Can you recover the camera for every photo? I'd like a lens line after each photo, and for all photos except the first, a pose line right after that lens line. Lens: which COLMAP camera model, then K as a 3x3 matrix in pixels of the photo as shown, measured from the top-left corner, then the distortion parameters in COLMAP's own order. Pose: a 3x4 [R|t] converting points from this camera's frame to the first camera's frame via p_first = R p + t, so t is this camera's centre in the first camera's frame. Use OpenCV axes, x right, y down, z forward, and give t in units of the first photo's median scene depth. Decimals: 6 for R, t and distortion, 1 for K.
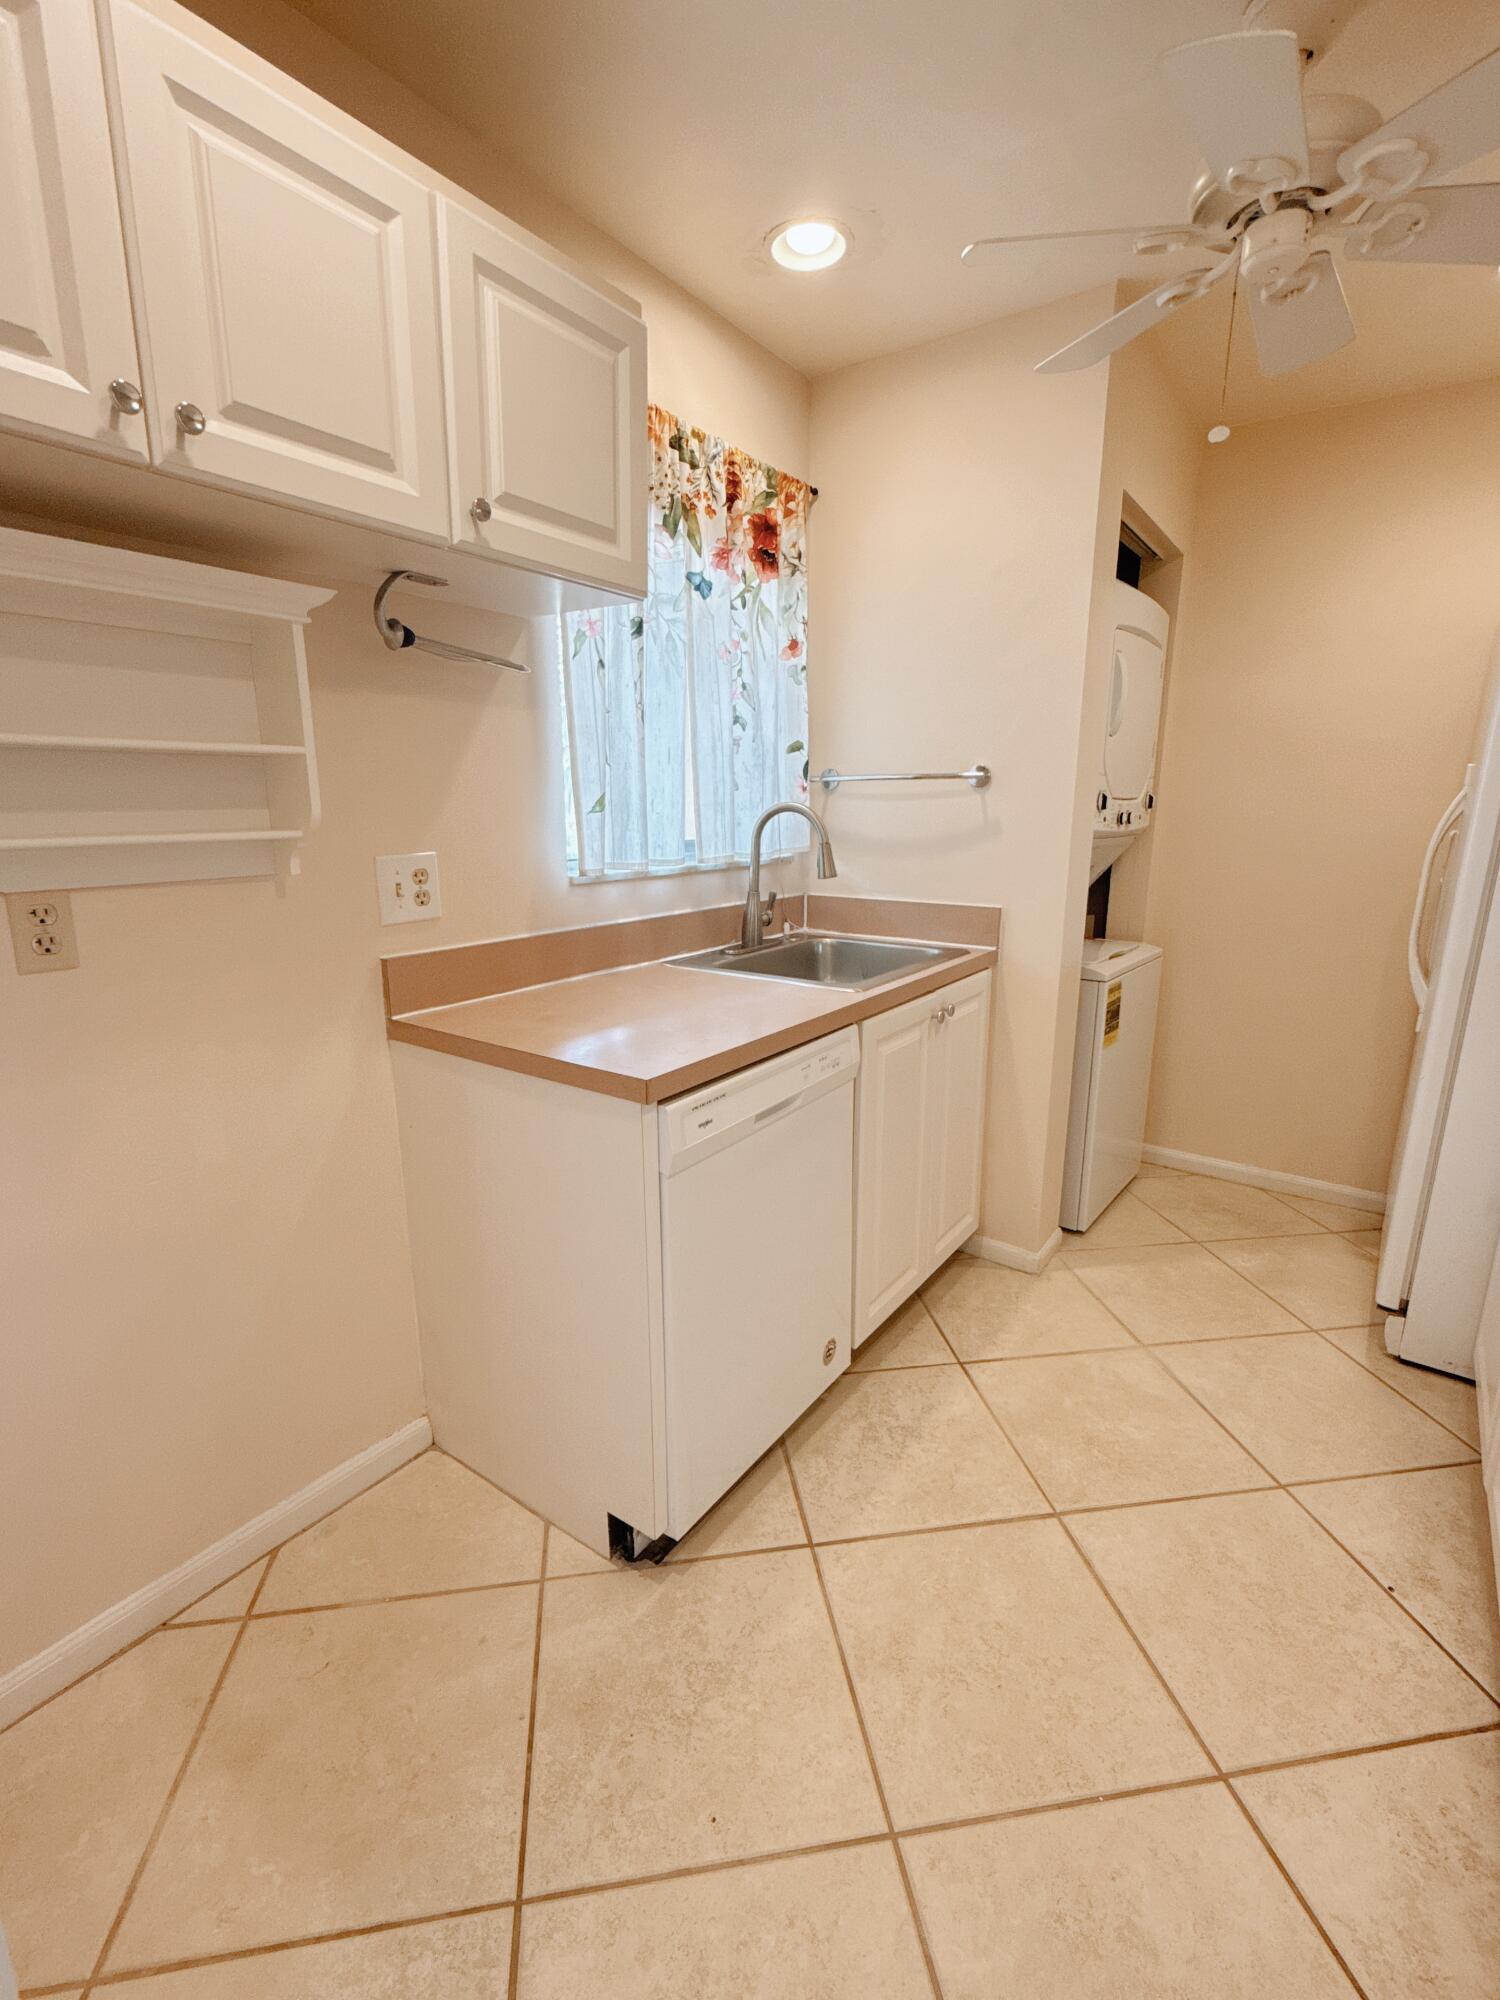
lens RADIAL K [[906.0, 0, 747.0], [0, 906.0, 1003.9], [0, 0, 1]] dist [-0.001527, 0.000475]
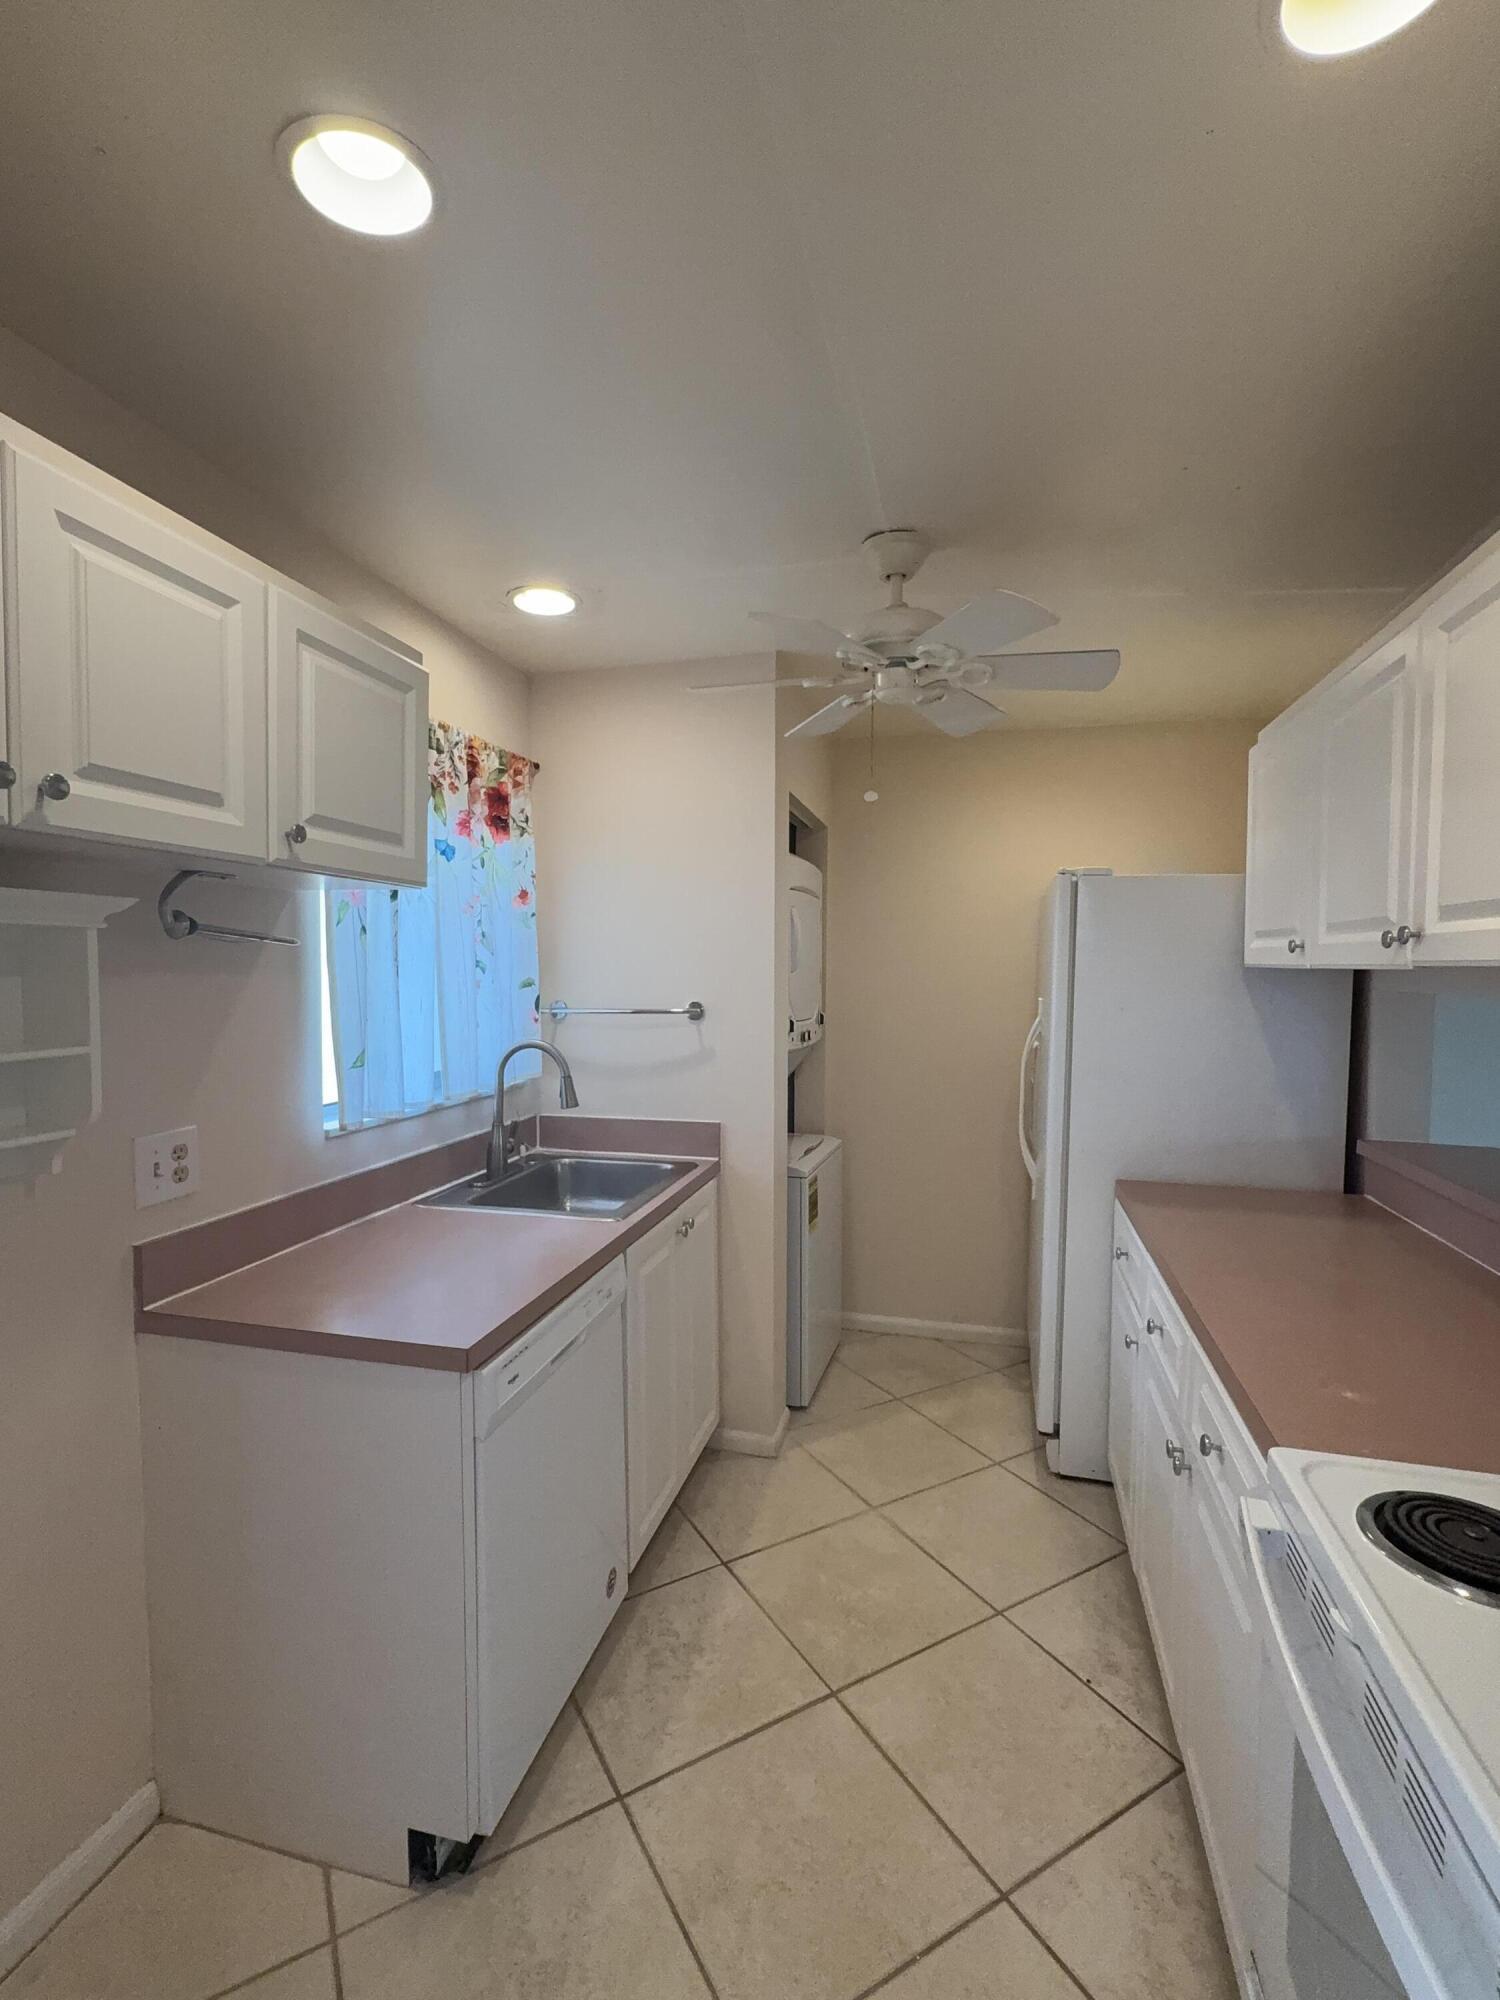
lens RADIAL K [[906.0, 0, 747.0], [0, 906.0, 1003.9], [0, 0, 1]] dist [-0.001527, 0.000475]
pose [[0.933111, -0.016250, 0.359221, -0.107586], [0.081641, 0.982464, -0.167626, -0.065417], [-0.350198, 0.185741, 0.918075, -0.100995]]
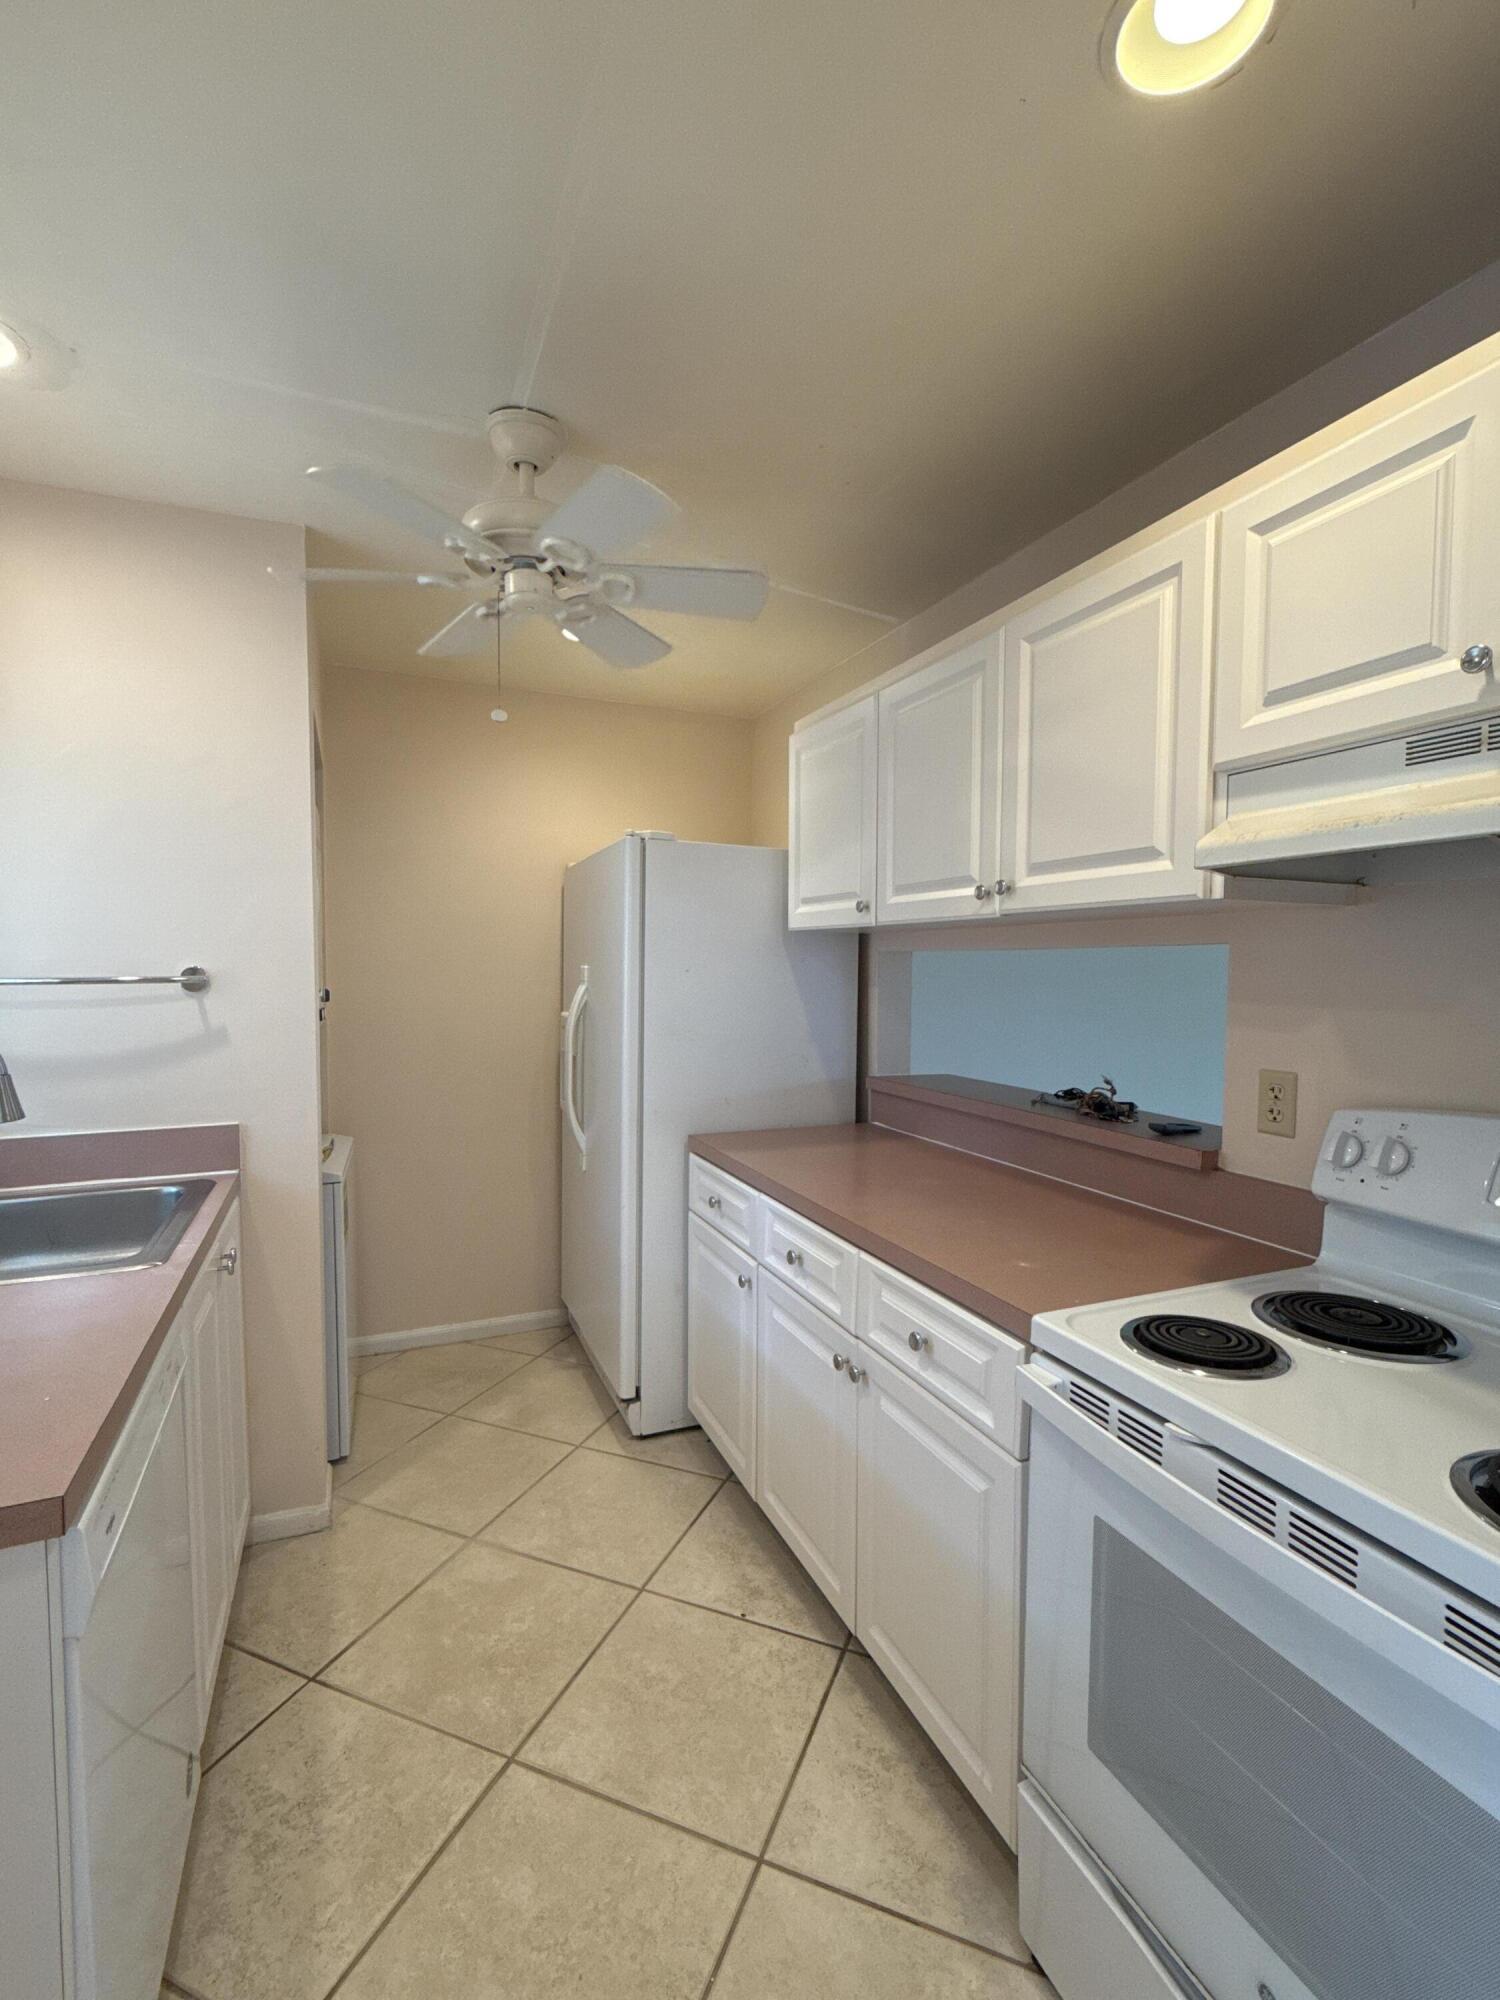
lens RADIAL K [[906.0, 0, 747.0], [0, 906.0, 1003.9], [0, 0, 1]] dist [-0.001527, 0.000475]
pose [[0.521053, -0.039942, 0.852589, -0.233827], [0.191227, 0.978974, -0.071003, -0.070614], [-0.831827, 0.200034, 0.517736, 0.118267]]
